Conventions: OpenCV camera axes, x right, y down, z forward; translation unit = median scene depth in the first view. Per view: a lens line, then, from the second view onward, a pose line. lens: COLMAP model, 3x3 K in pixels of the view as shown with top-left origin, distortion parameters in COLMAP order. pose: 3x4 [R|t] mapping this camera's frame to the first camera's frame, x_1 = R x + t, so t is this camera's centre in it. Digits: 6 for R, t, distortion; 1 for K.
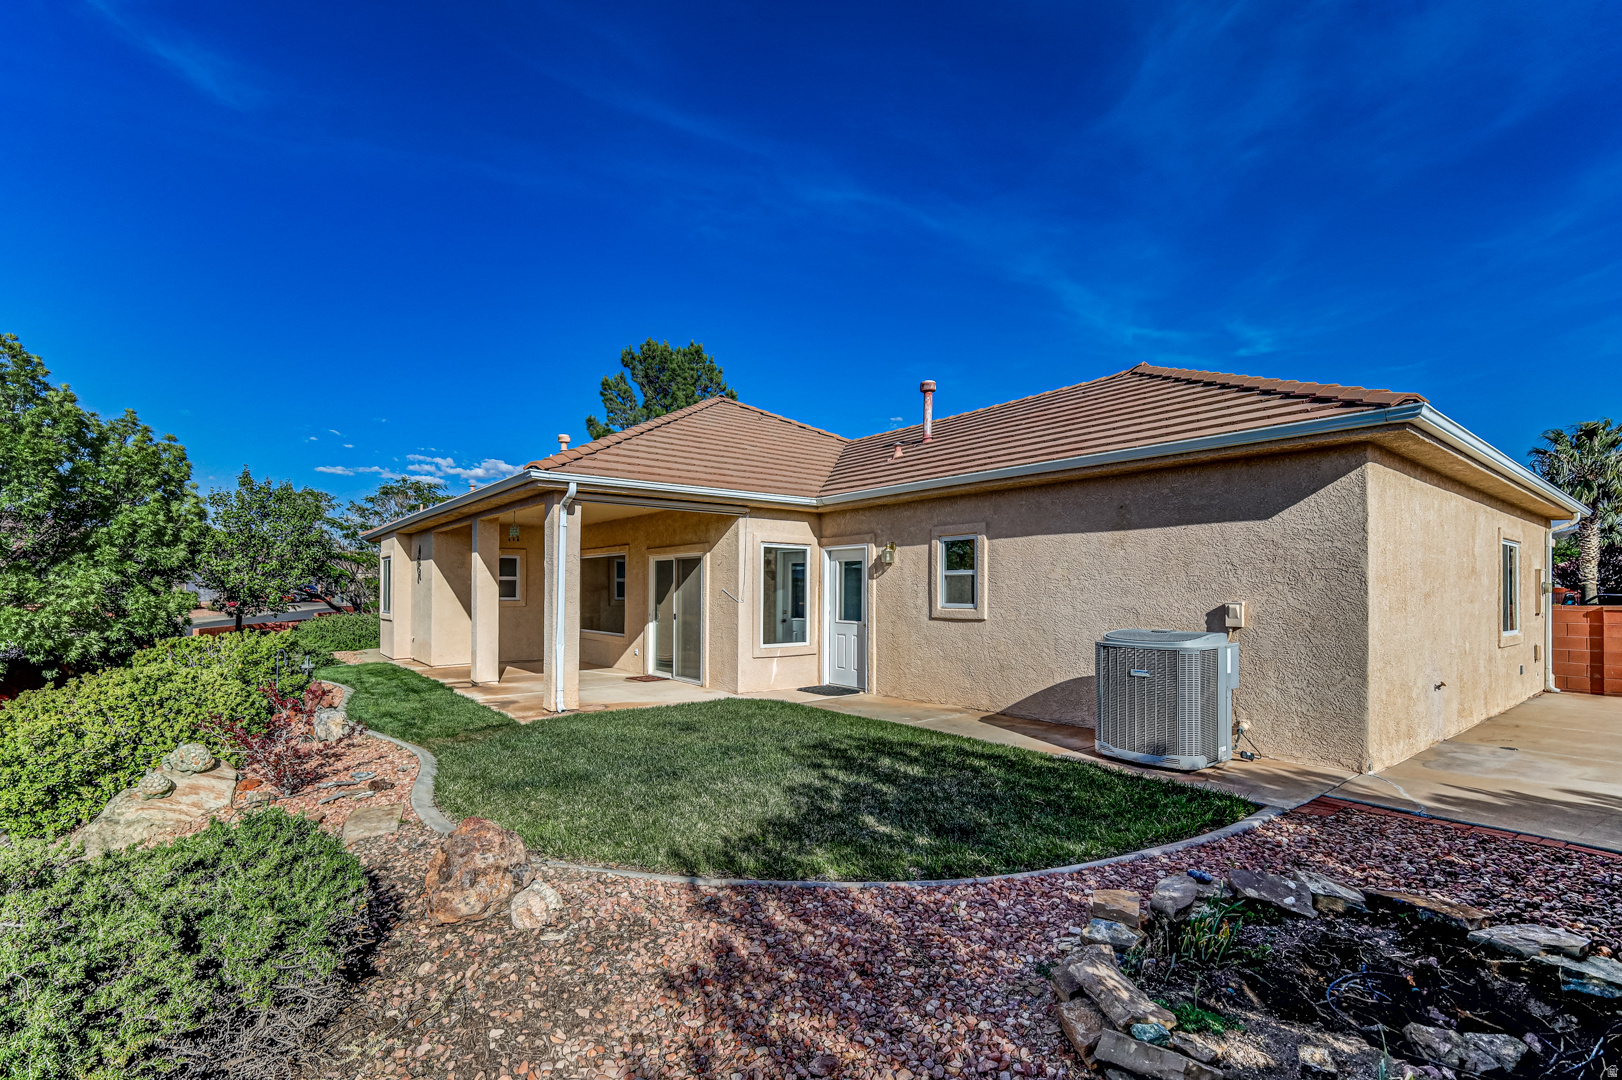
lens RADIAL K [[714.7, 0, 819.4], [0, 714.7, 584.1], [0, 0, 1]] dist [0.011550, 0.000732]
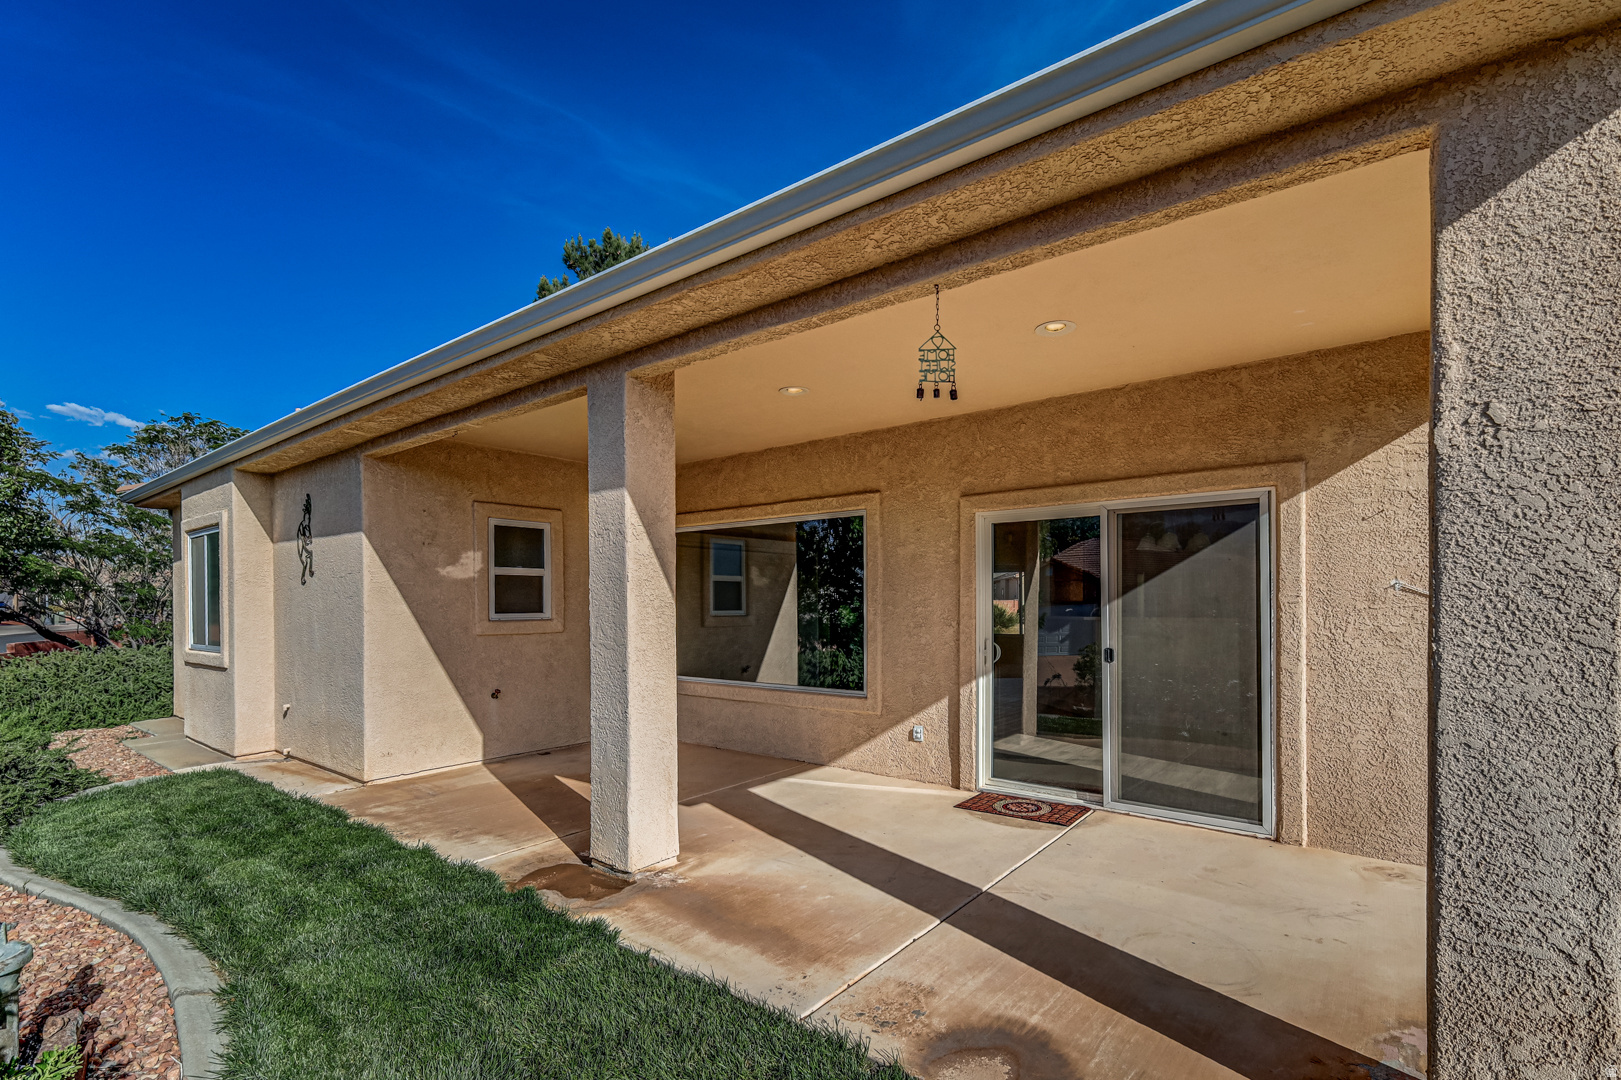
lens RADIAL K [[714.3, 0, 800.5], [0, 714.3, 602.7], [0, 0, 1]] dist [0.011550, 0.000732]
pose [[0.975718, -0.004625, 0.218983, -0.356733], [0.003086, 0.999968, 0.007372, 0.008546], [-0.219011, -0.006518, 0.975701, 0.504362]]
